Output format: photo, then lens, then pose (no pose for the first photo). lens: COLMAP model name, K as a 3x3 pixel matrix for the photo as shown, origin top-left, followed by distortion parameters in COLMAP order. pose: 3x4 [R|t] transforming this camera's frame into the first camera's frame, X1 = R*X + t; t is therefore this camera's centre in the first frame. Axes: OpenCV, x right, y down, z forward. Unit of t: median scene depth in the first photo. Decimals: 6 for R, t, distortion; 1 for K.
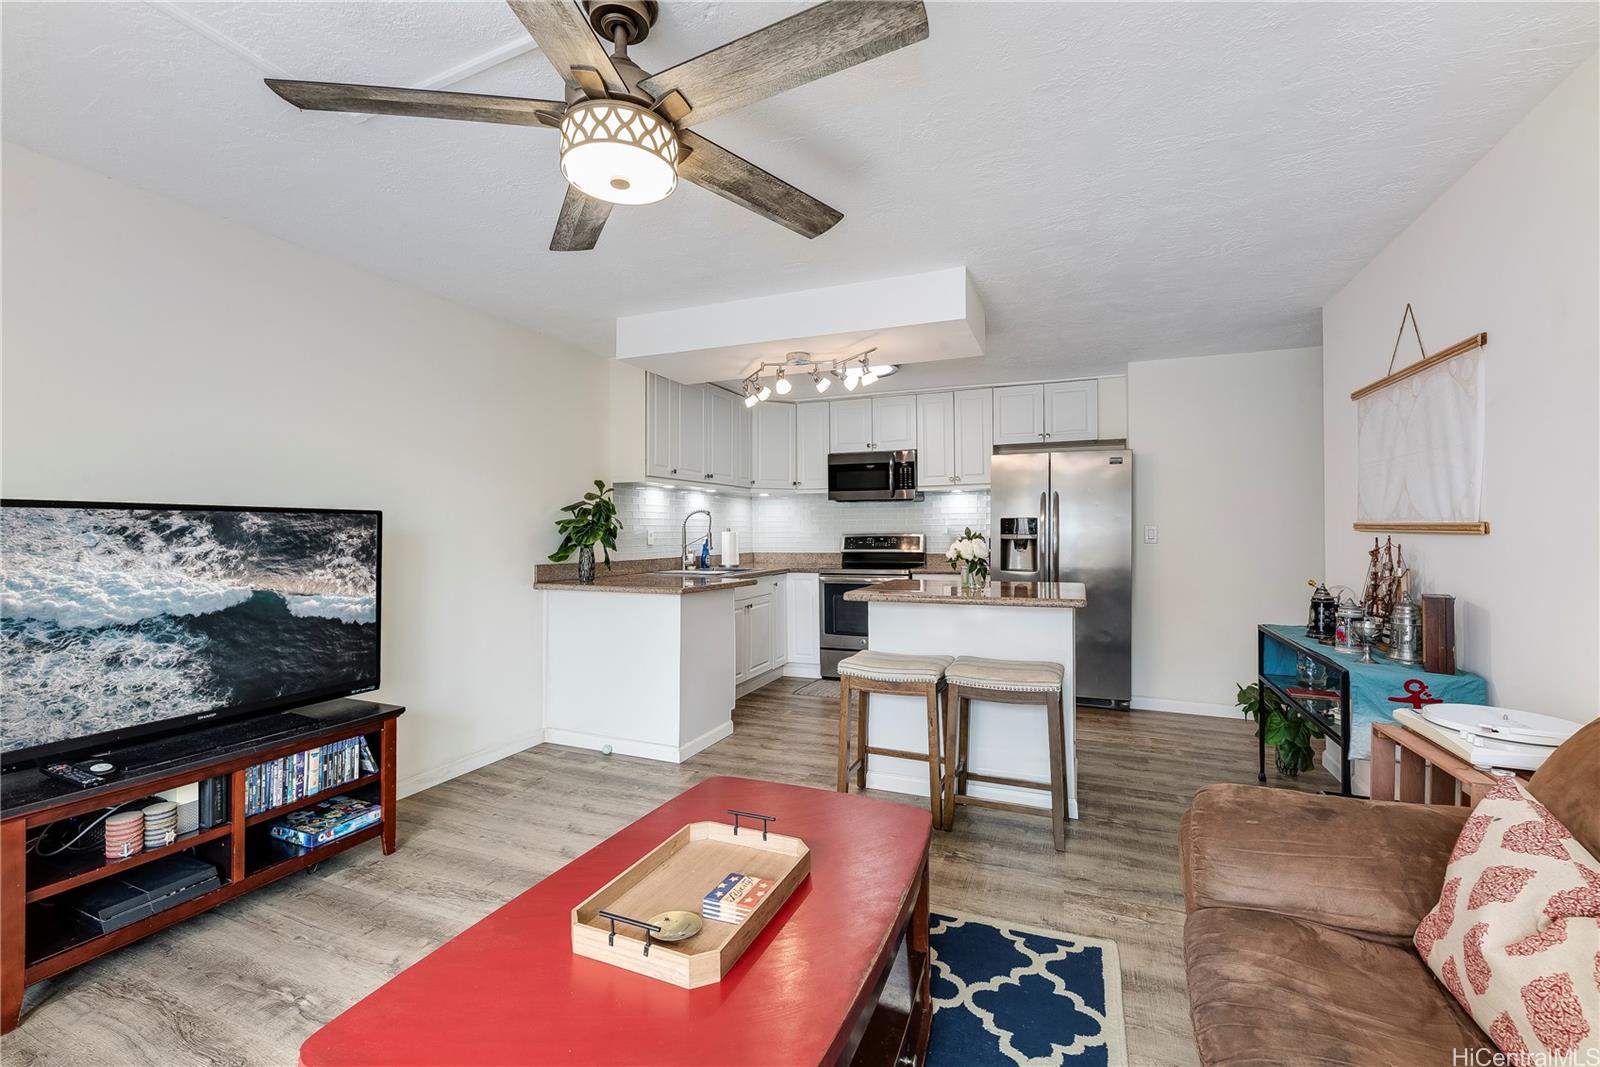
lens RADIAL K [[674.2, 0, 796.5], [0, 674.2, 531.5], [0, 0, 1]] dist [0.000373, -0.000156]
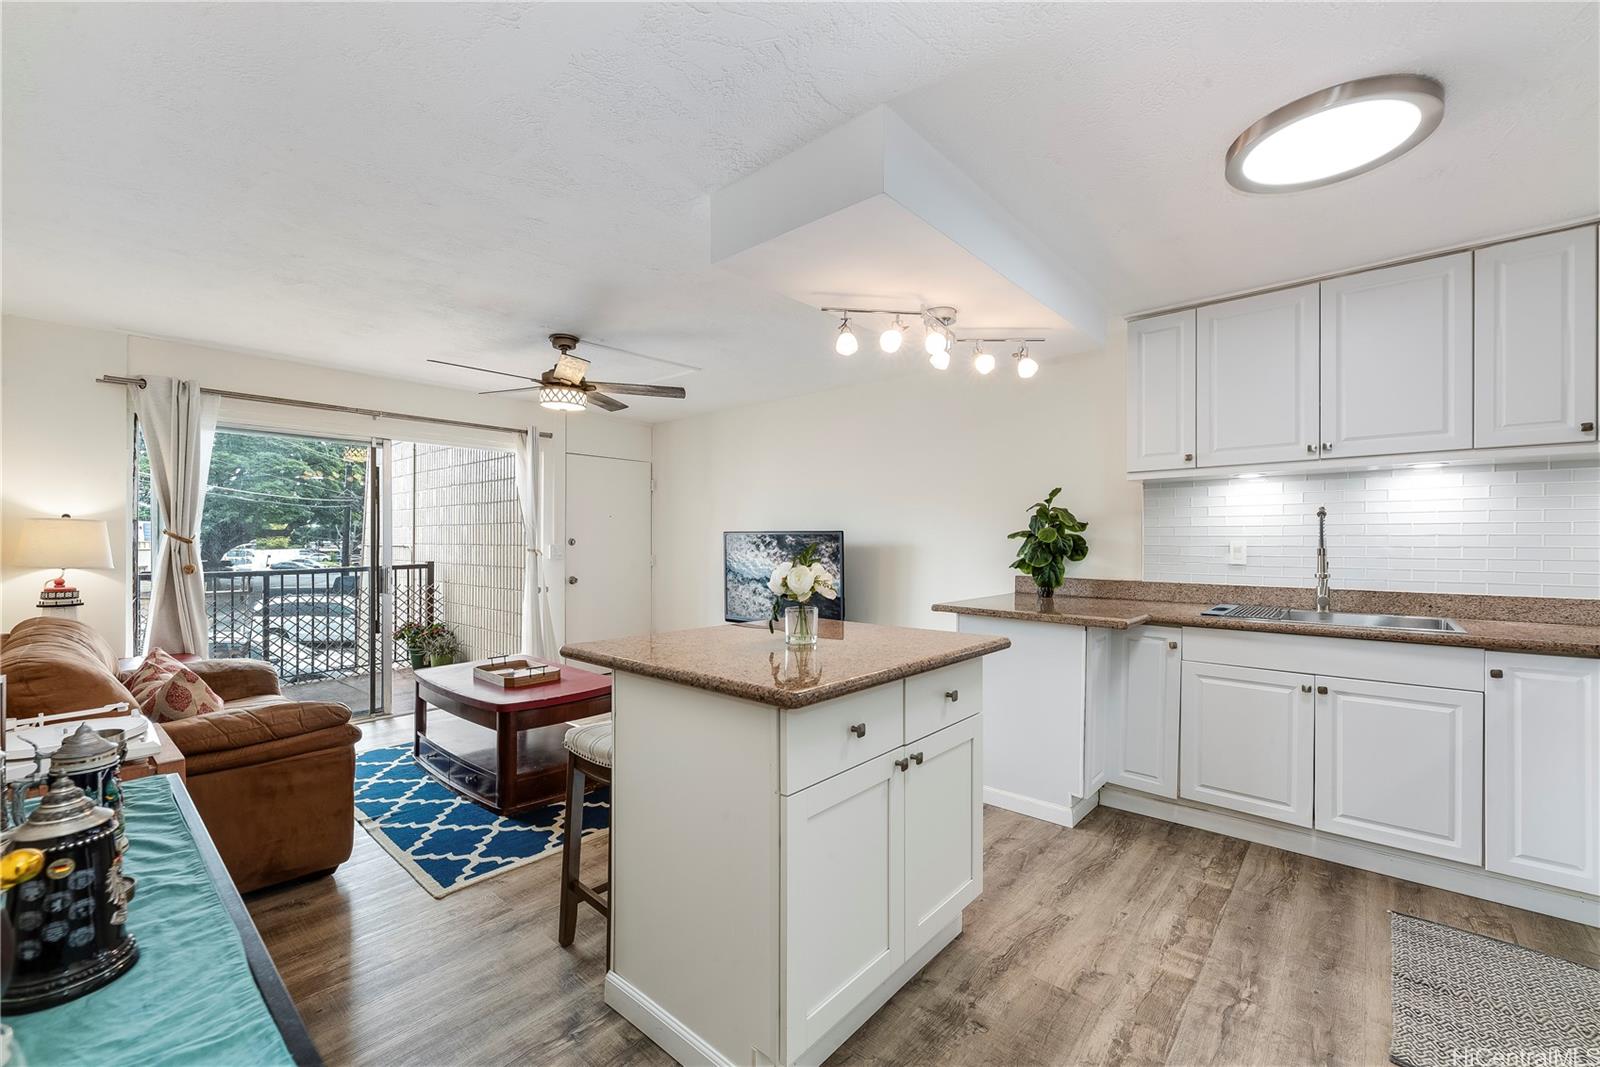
lens RADIAL K [[651.5, 0, 795.1], [0, 651.5, 547.1], [0, 0, 1]] dist [0.004037, -0.000537]
pose [[-0.320700, 0.010660, -0.947121, 0.668664], [-0.000214, 0.999936, 0.011327, -0.006483], [0.947181, 0.003835, -0.320677, 0.971638]]
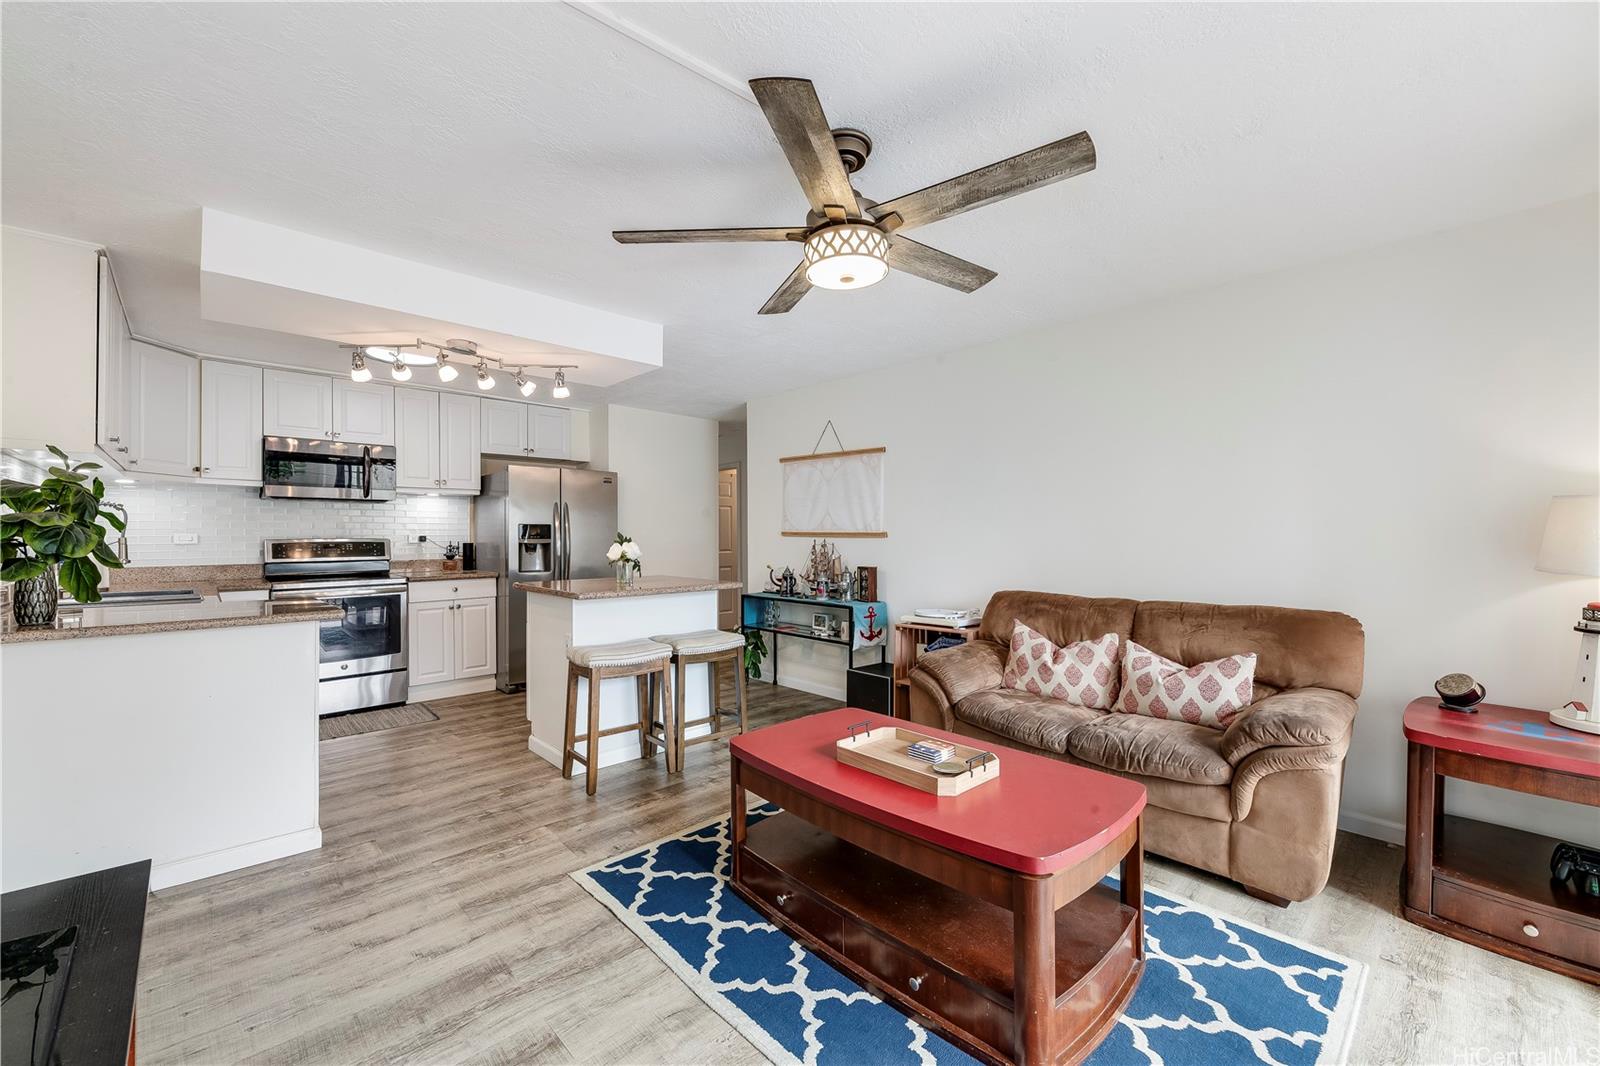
lens RADIAL K [[642.6, 0, 796.8], [0, 642.6, 534.8], [0, 0, 1]] dist [-0.000223, -0.000336]
pose [[0.407054, 0.003311, 0.913398, -0.546464], [-0.000579, 0.999994, -0.003367, 0.001098], [-0.913404, 0.000842, 0.407054, 0.207988]]
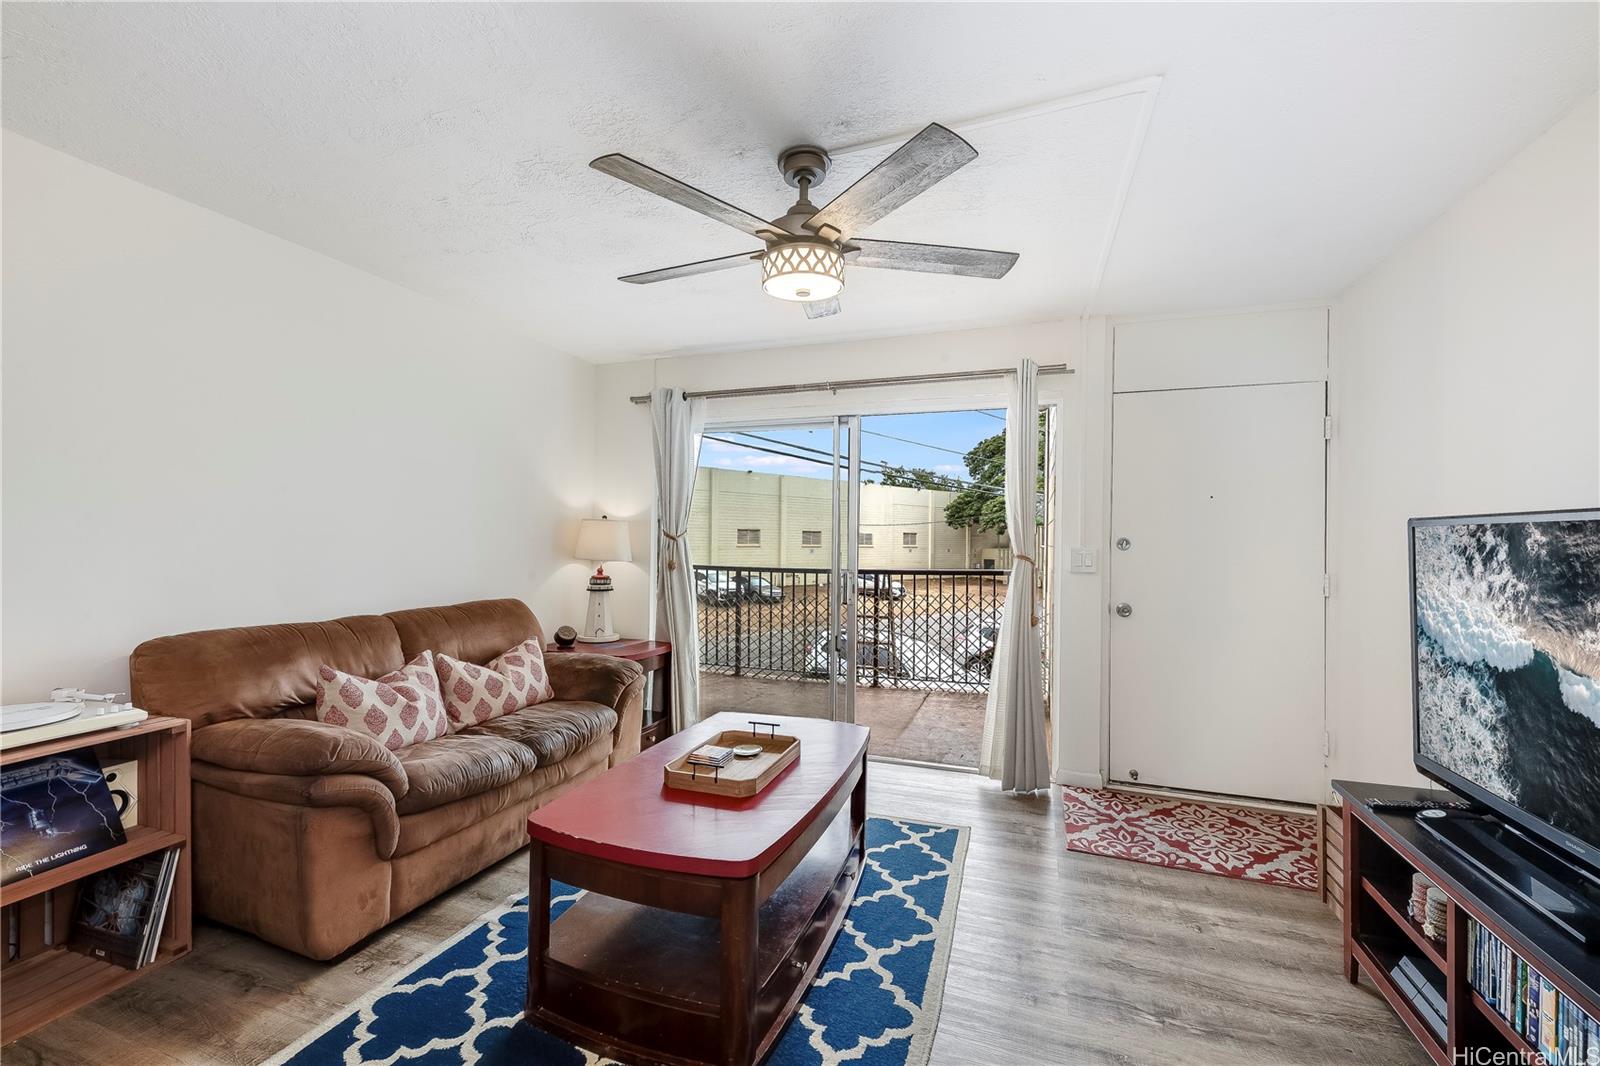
lens RADIAL K [[651.5, 0, 795.1], [0, 651.5, 546.6], [0, 0, 1]] dist [0.004037, -0.000537]
pose [[-0.998501, -0.007113, -0.054275, -0.064498], [-0.007729, 0.999908, 0.011143, -0.004471], [0.054191, 0.011546, -0.998464, 0.855265]]
